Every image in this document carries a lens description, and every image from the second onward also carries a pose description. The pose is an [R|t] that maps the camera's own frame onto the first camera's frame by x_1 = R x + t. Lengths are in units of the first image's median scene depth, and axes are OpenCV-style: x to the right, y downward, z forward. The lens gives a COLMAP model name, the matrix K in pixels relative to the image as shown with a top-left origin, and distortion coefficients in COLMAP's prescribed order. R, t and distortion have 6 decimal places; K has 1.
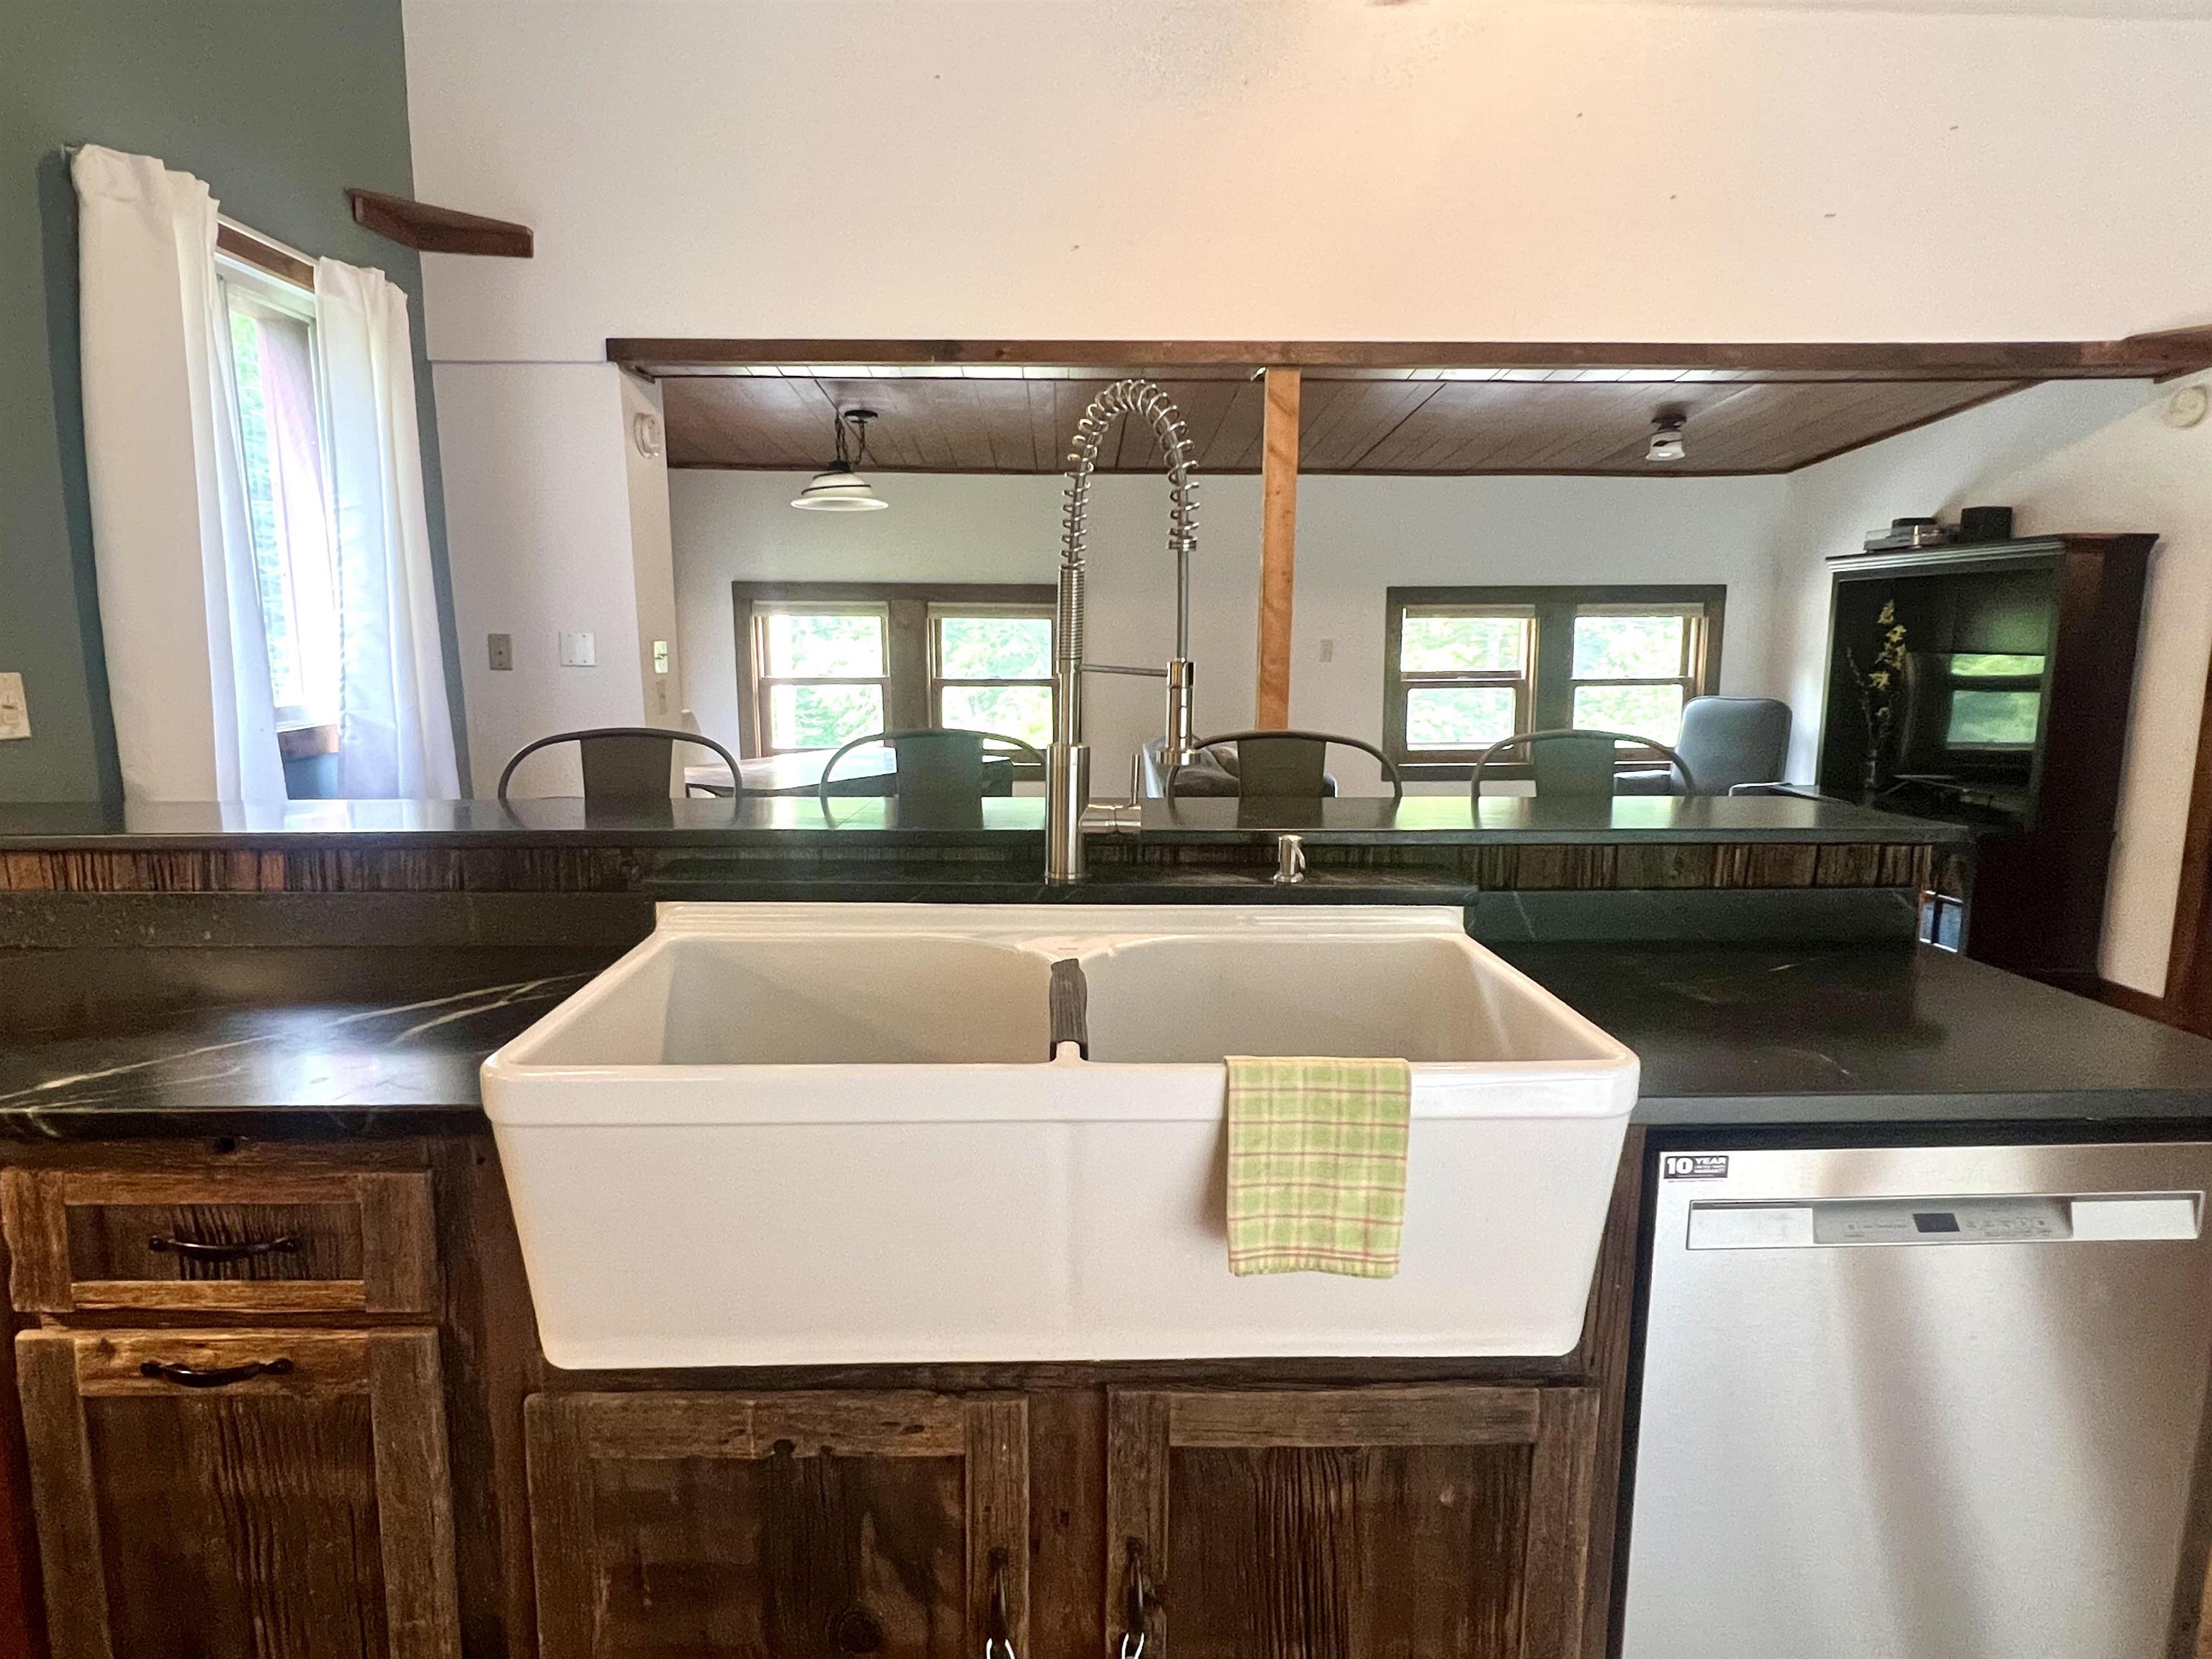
lens RADIAL K [[1253.3, 0, 1102.9], [0, 1253.3, 837.0], [0, 0, 1]] dist [0.000361, -0.000637]
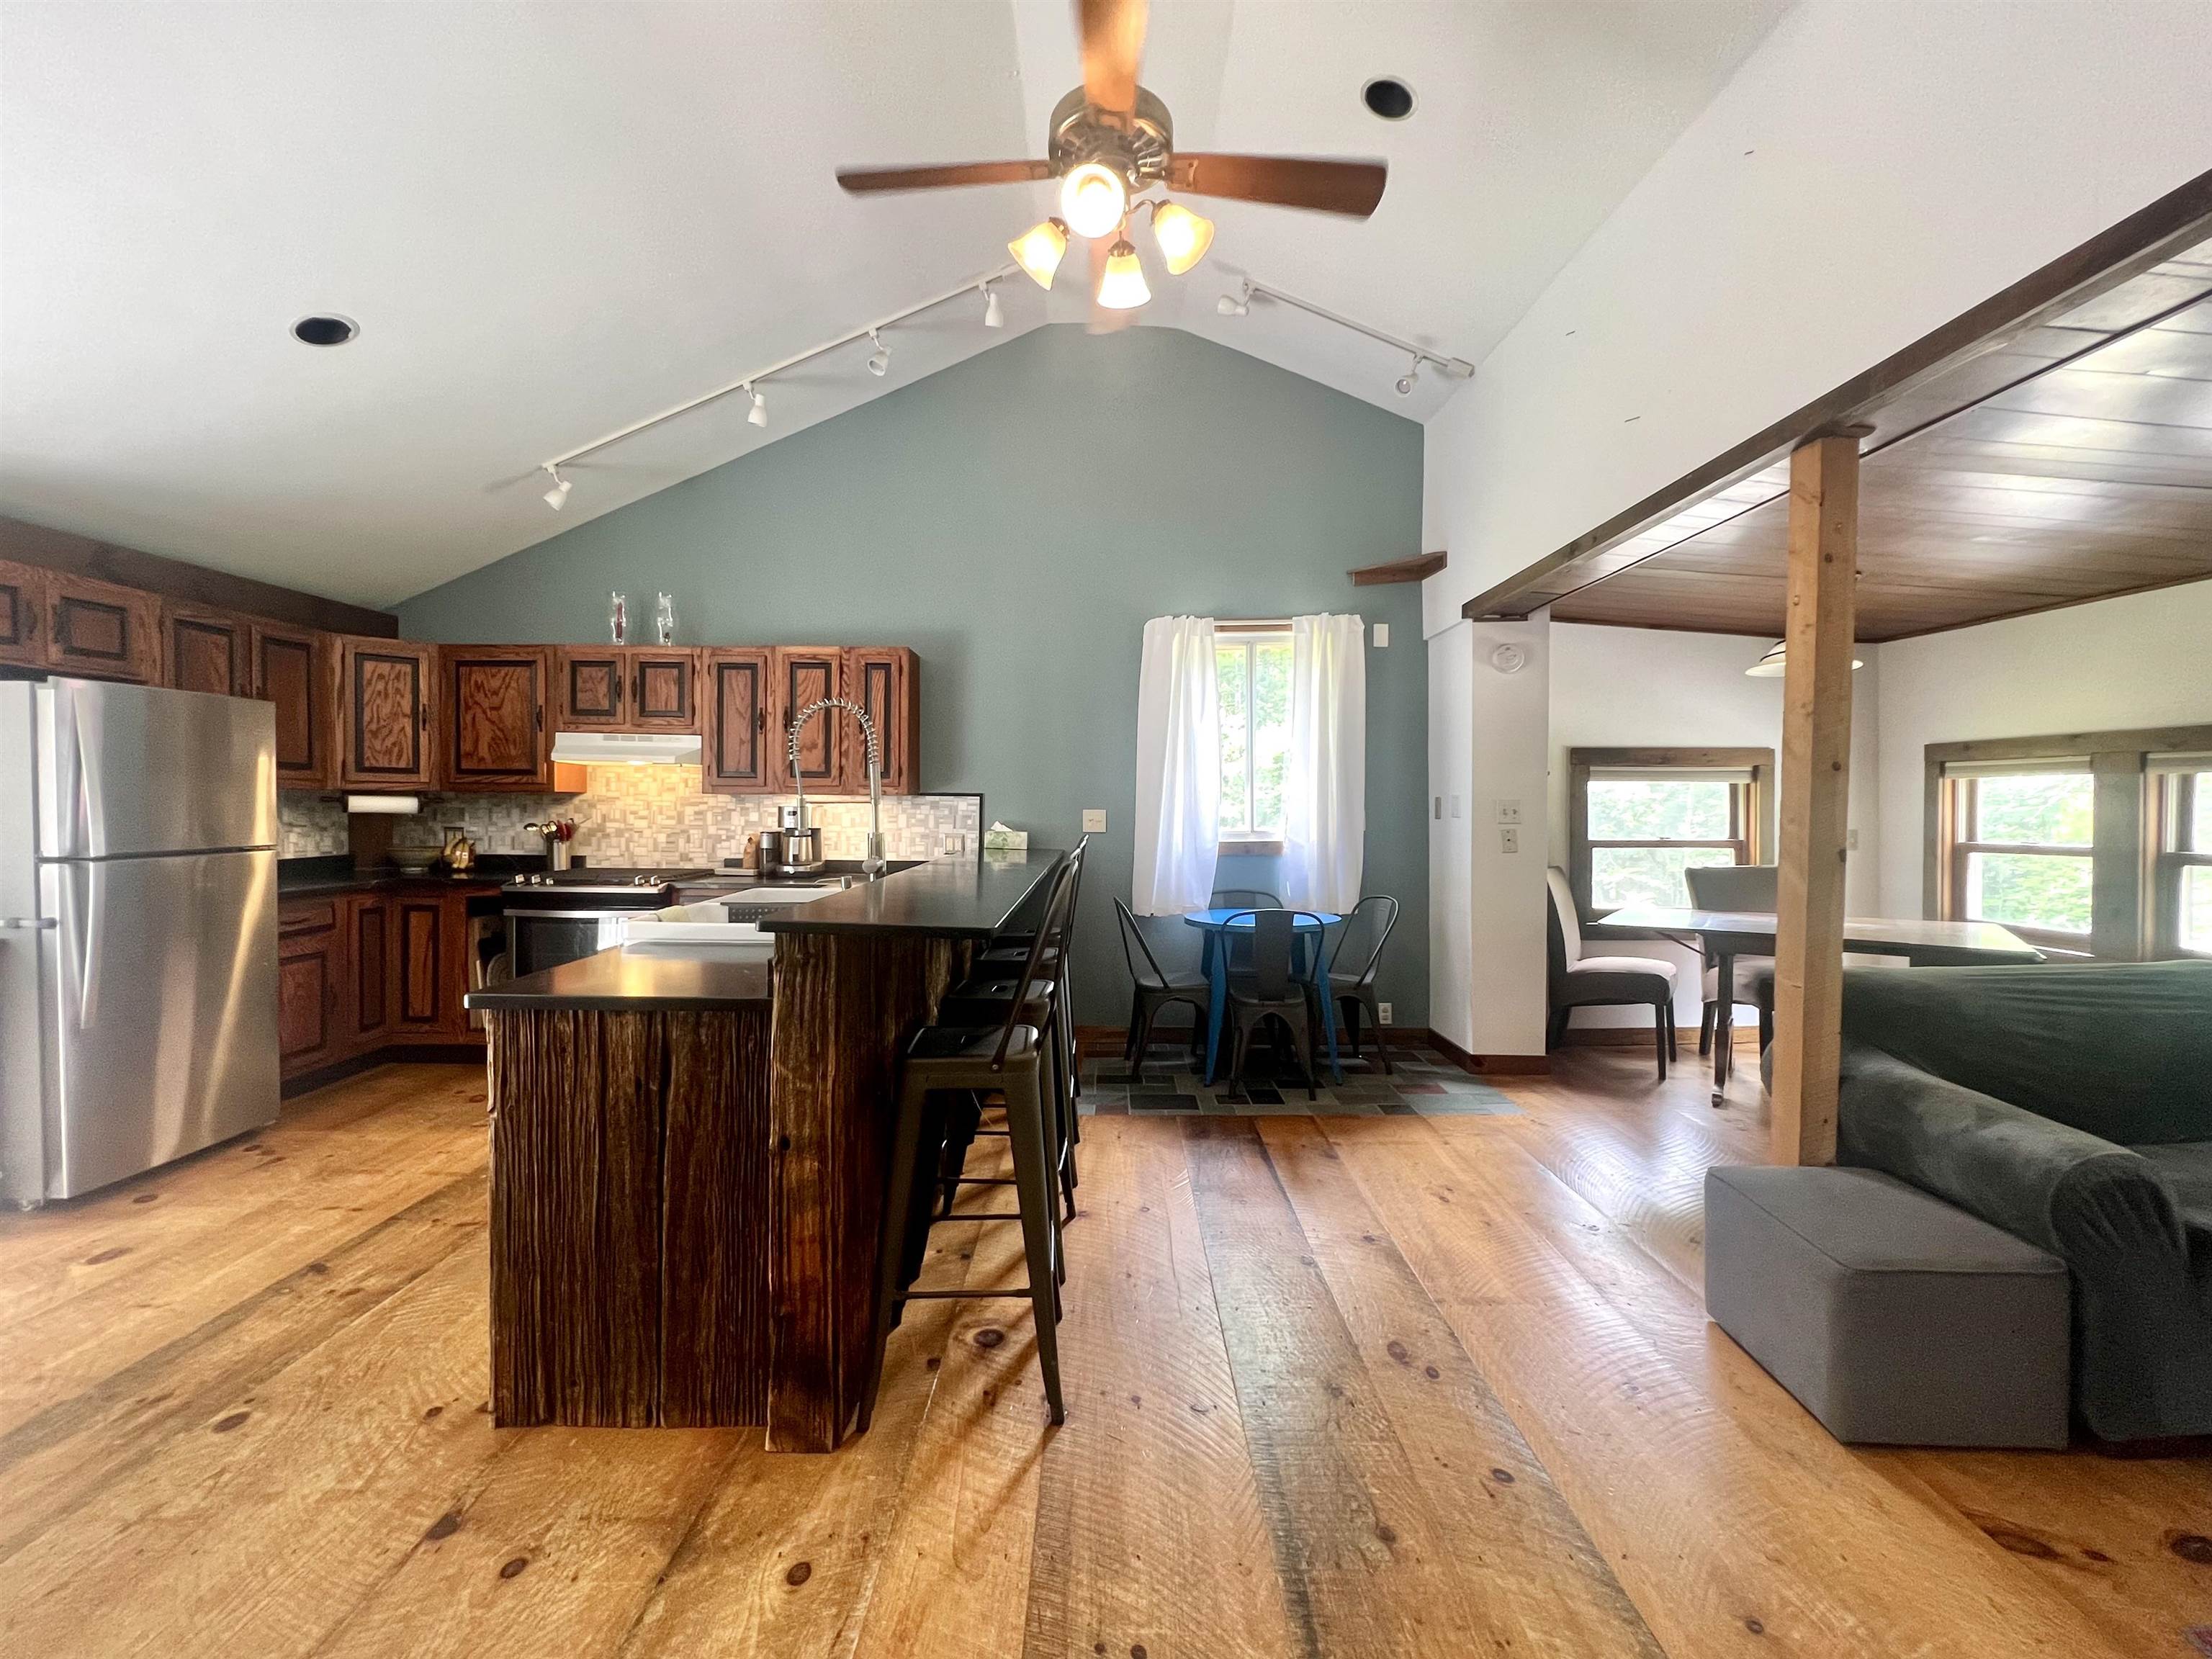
lens RADIAL K [[938.9, 0, 1105.3], [0, 938.9, 825.1], [0, 0, 1]] dist [0.000080, -0.000334]
pose [[-0.023656, 0.018538, -0.999548, 0.447007], [-0.154356, 0.987771, 0.021973, -0.057602], [0.987732, 0.154806, -0.020505, 0.383475]]
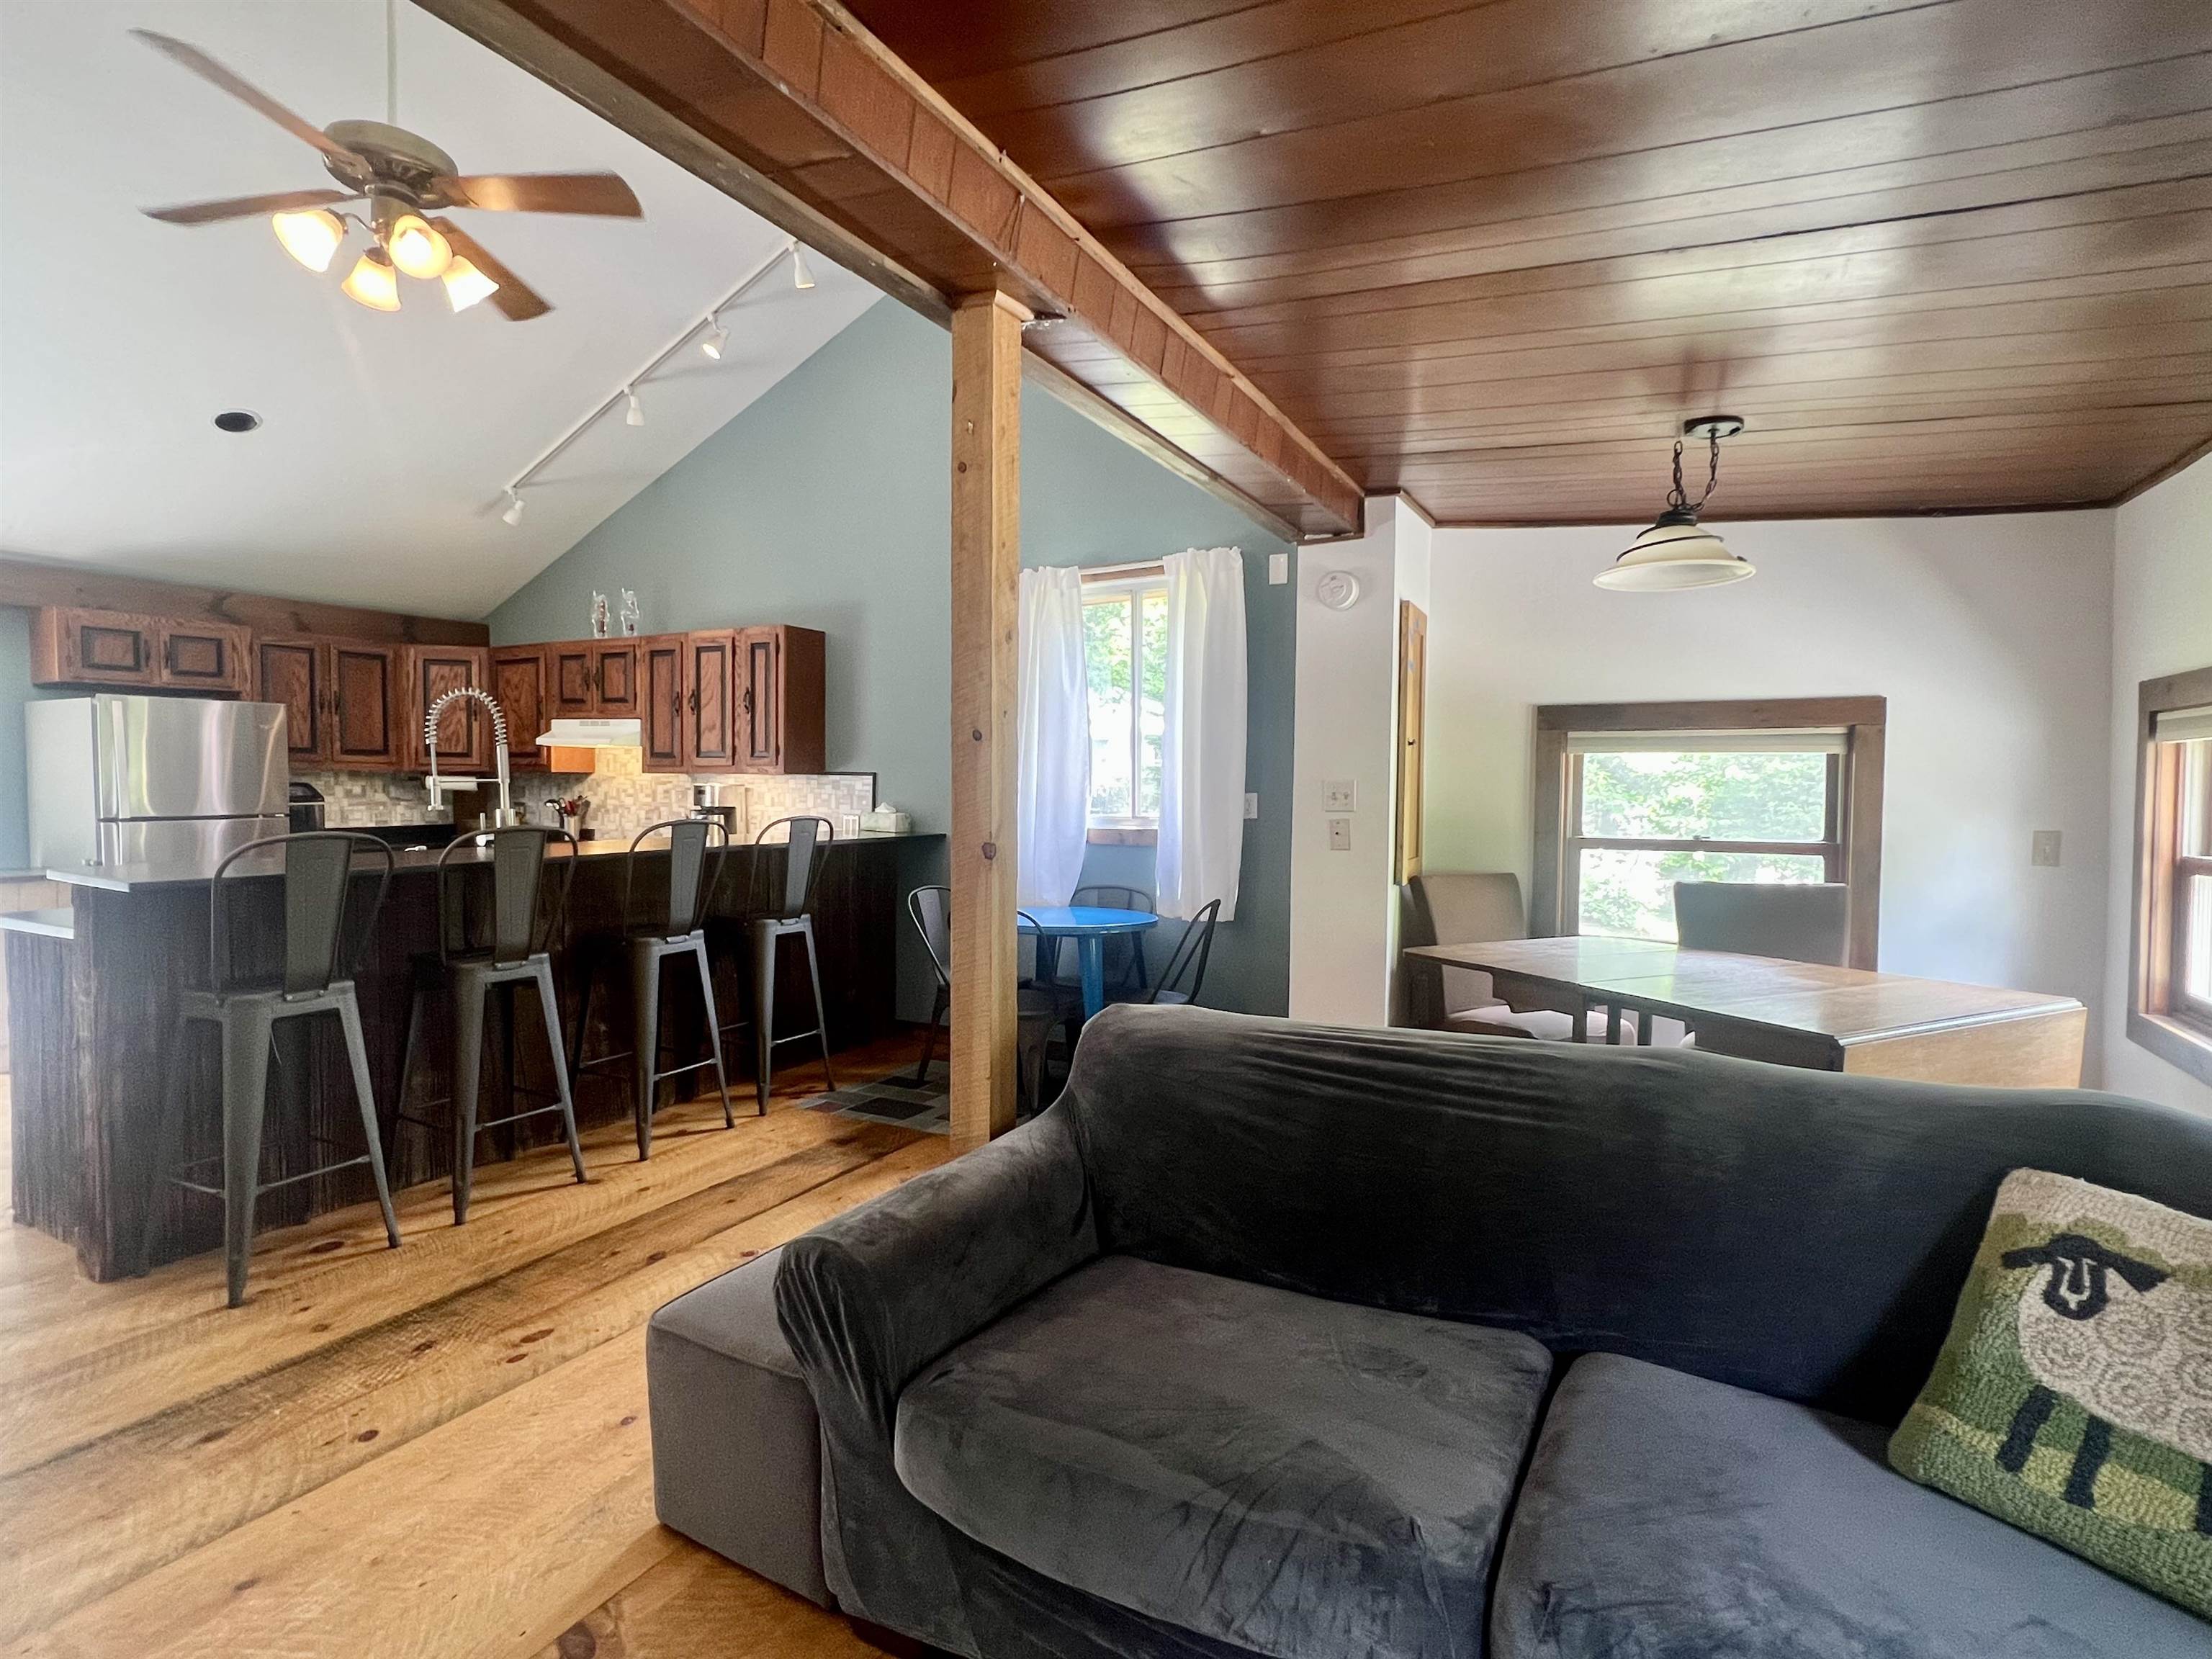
lens RADIAL K [[1117.7, 0, 1101.7], [0, 1117.7, 828.7], [0, 0, 1]] dist [0.001628, 0.000178]
pose [[-0.488494, 0.029193, -0.872079, 0.354221], [-0.139354, 0.984002, 0.110998, -0.128959], [0.861368, 0.175750, -0.476611, 0.838564]]
